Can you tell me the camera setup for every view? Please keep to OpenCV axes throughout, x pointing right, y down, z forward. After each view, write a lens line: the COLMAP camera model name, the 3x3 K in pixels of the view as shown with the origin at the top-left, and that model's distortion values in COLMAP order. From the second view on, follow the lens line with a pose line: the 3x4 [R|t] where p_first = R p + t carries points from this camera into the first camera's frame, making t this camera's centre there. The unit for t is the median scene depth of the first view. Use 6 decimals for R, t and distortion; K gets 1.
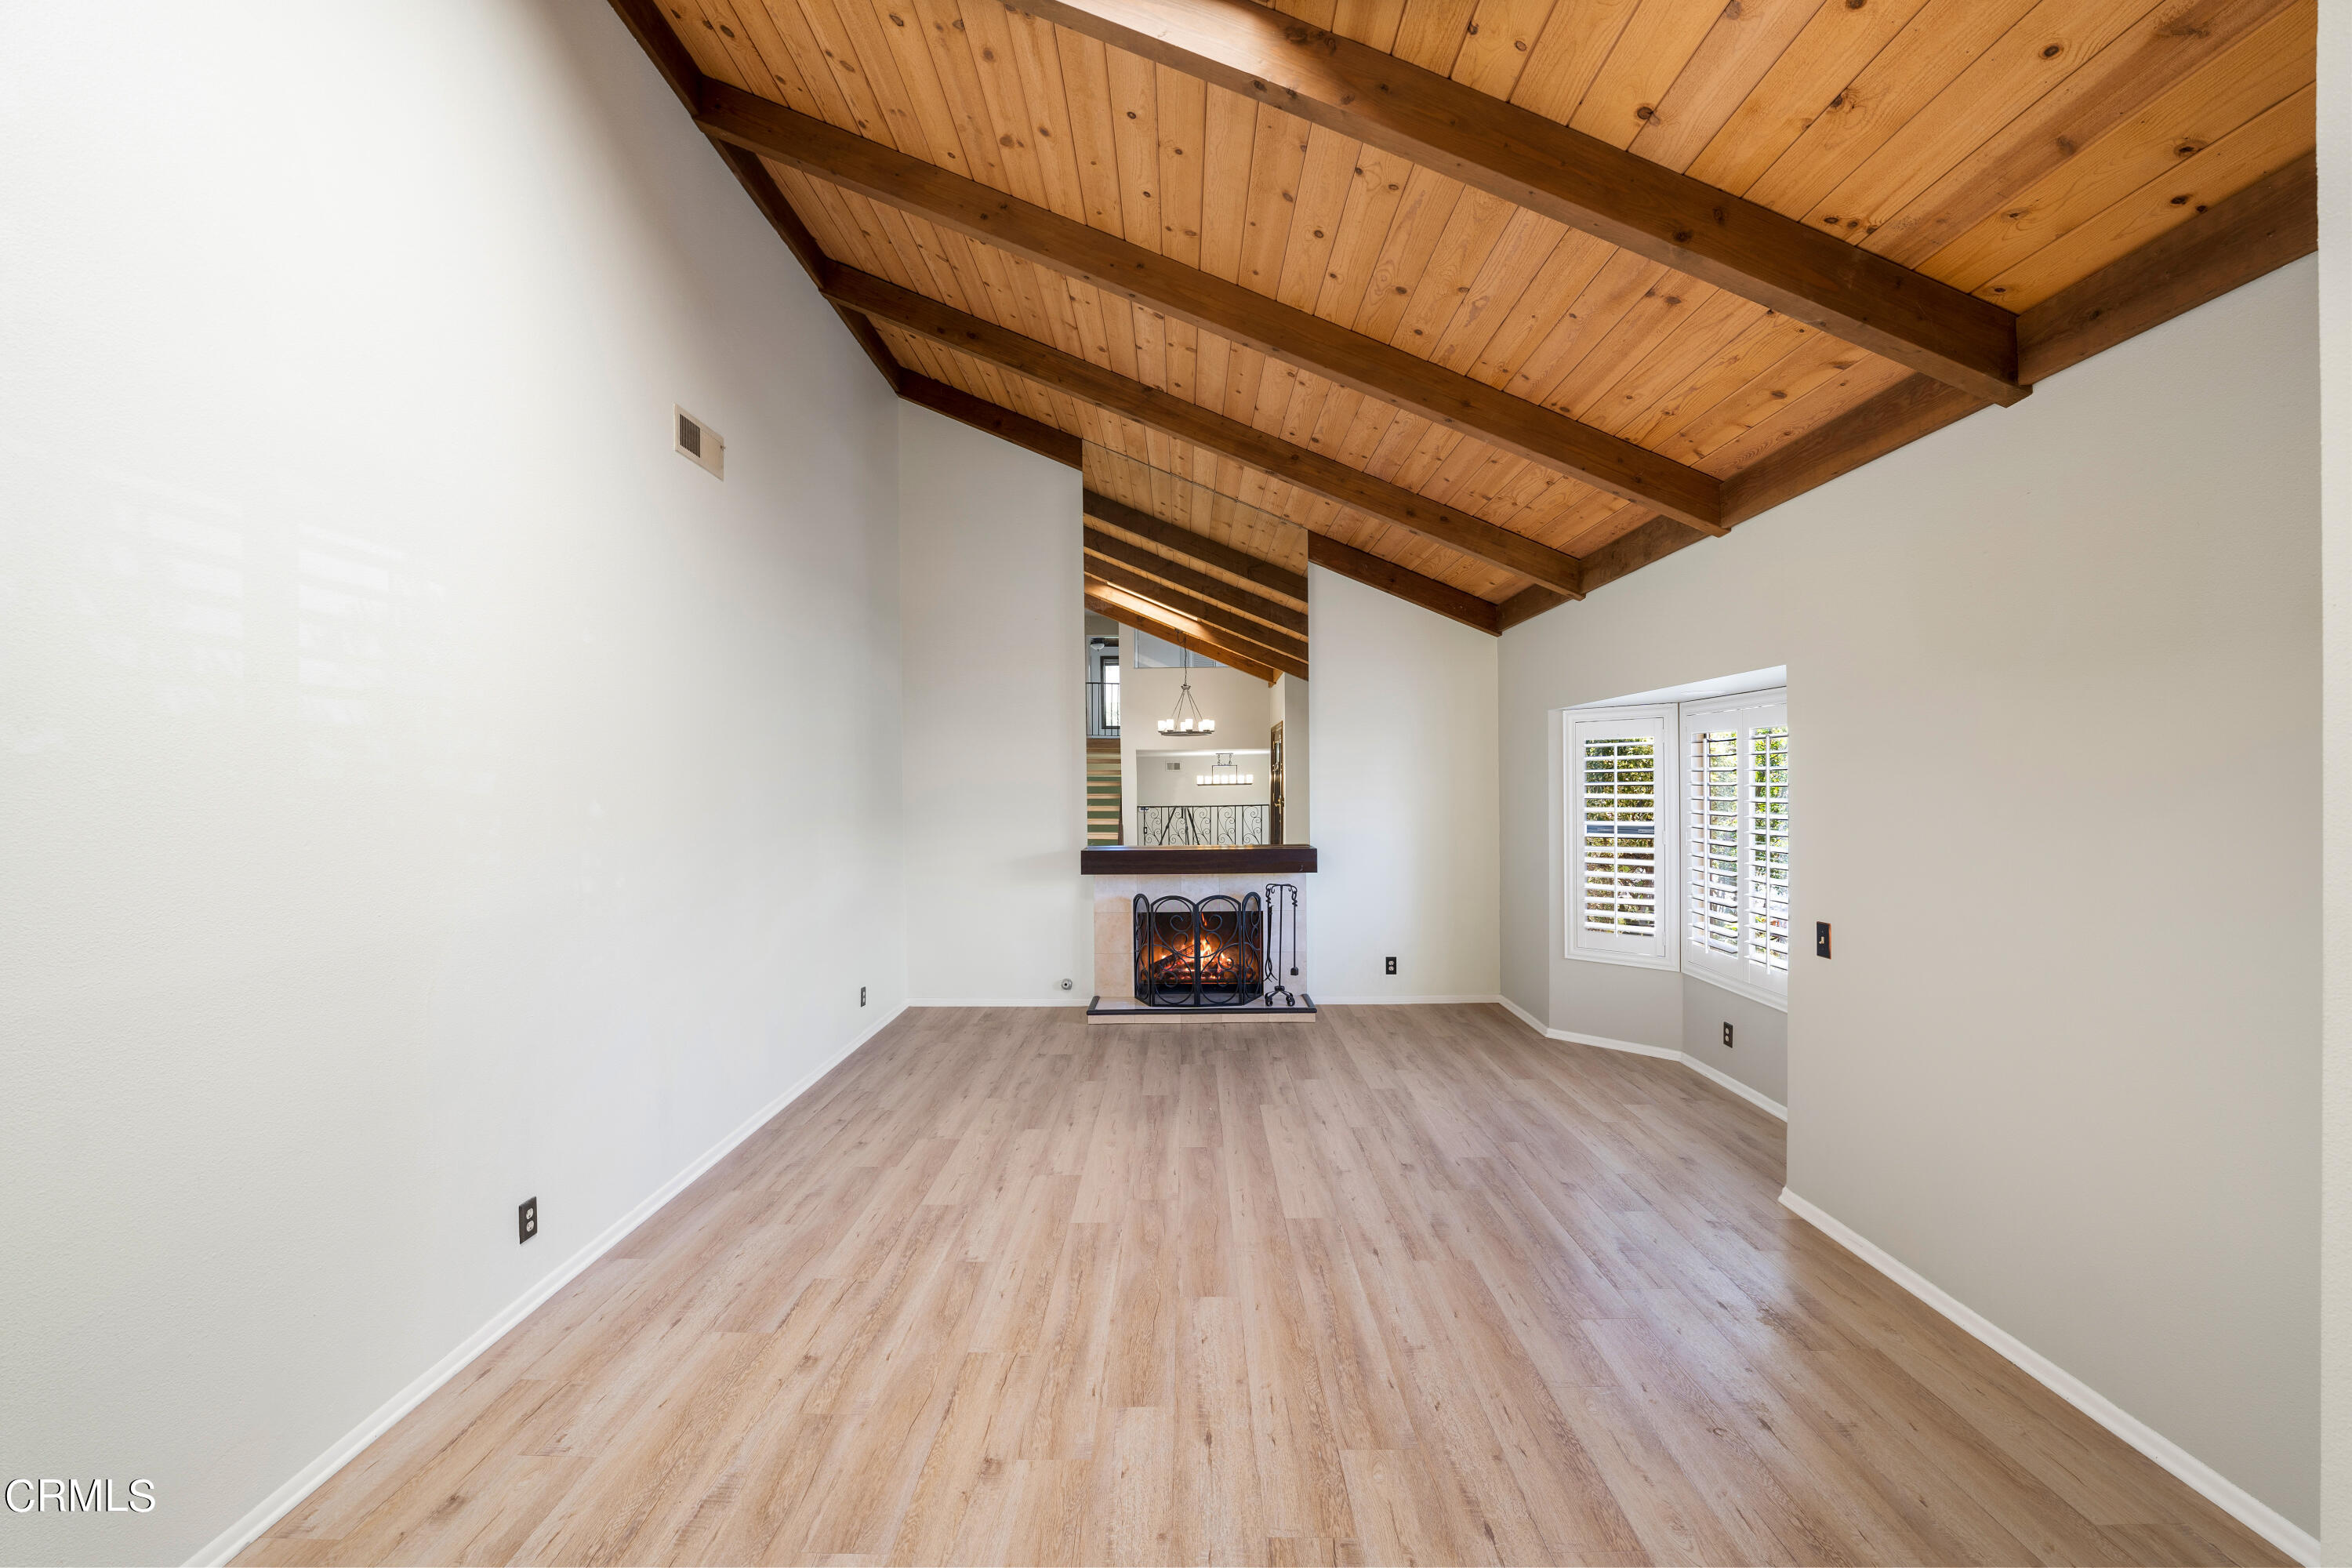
lens RADIAL K [[962.4, 0, 1172.3], [0, 962.4, 796.0], [0, 0, 1]] dist [-0.029953, 0.004439]
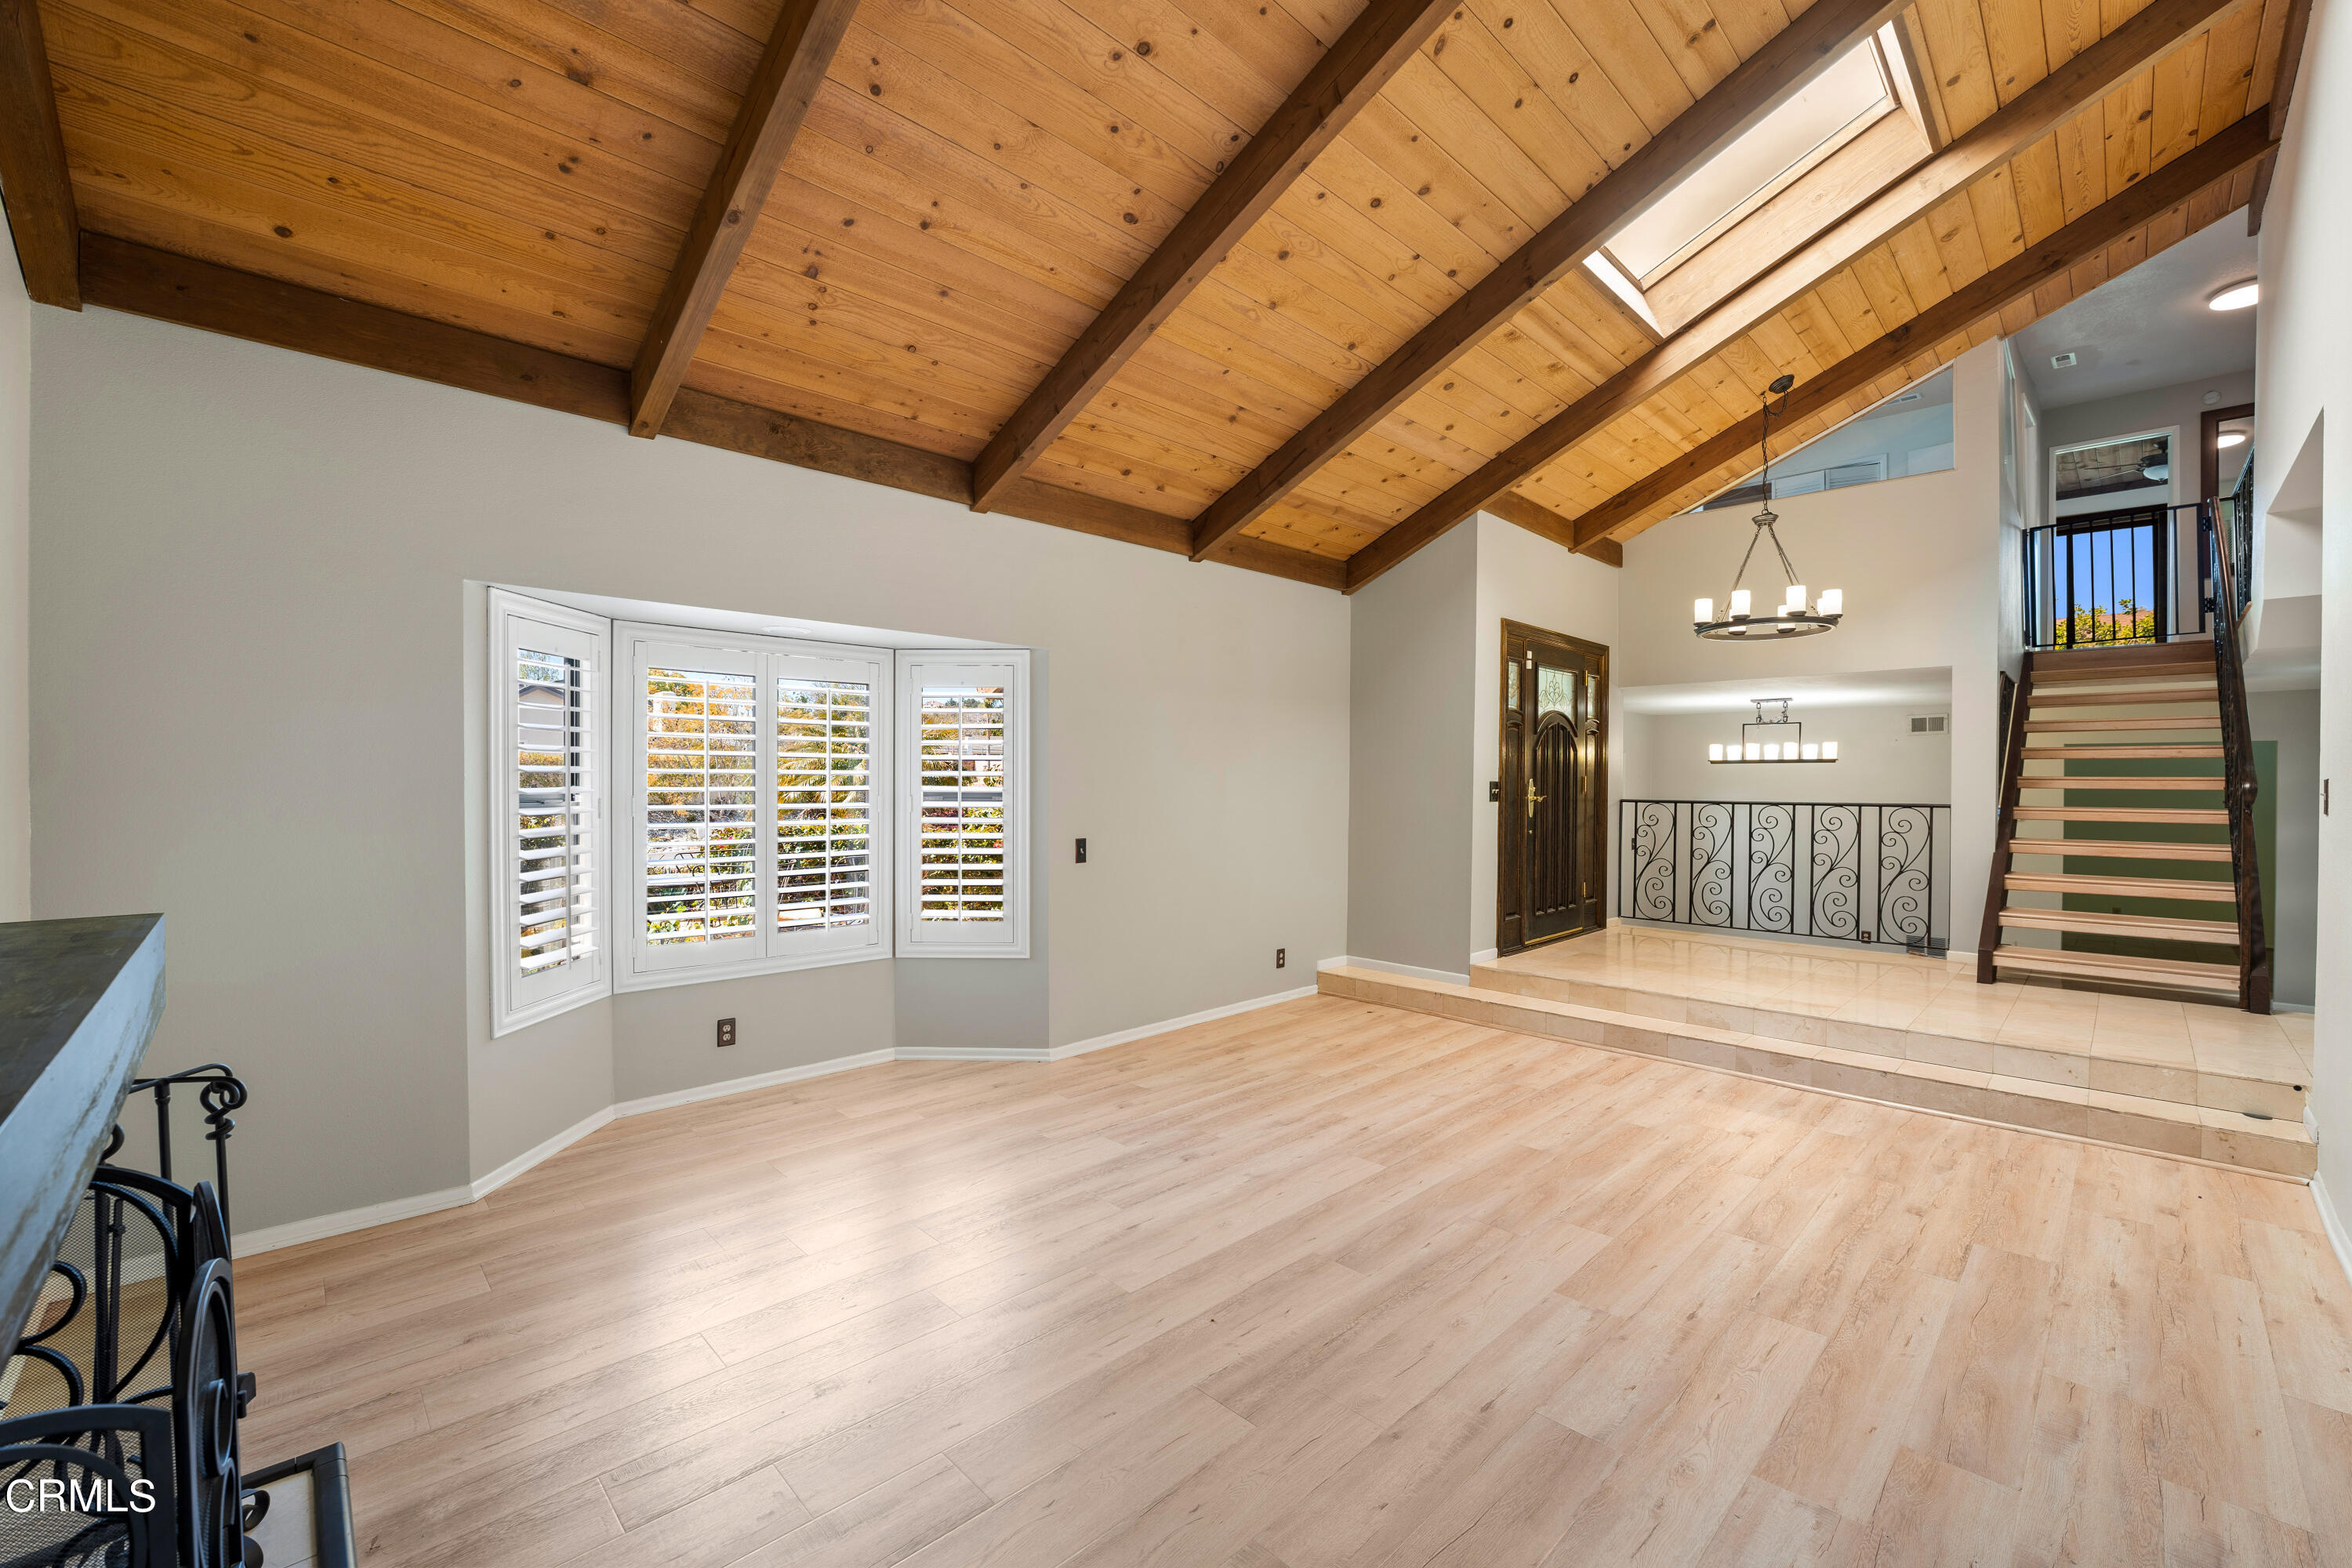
lens RADIAL K [[962.4, 0, 1193.5], [0, 962.4, 770.6], [0, 0, 1]] dist [-0.029953, 0.004439]
pose [[-0.717249, 0.013610, 0.696684, -0.399036], [0.013795, 0.999891, -0.005330, 0.040029], [-0.696680, 0.005788, -0.717358, 1.734125]]
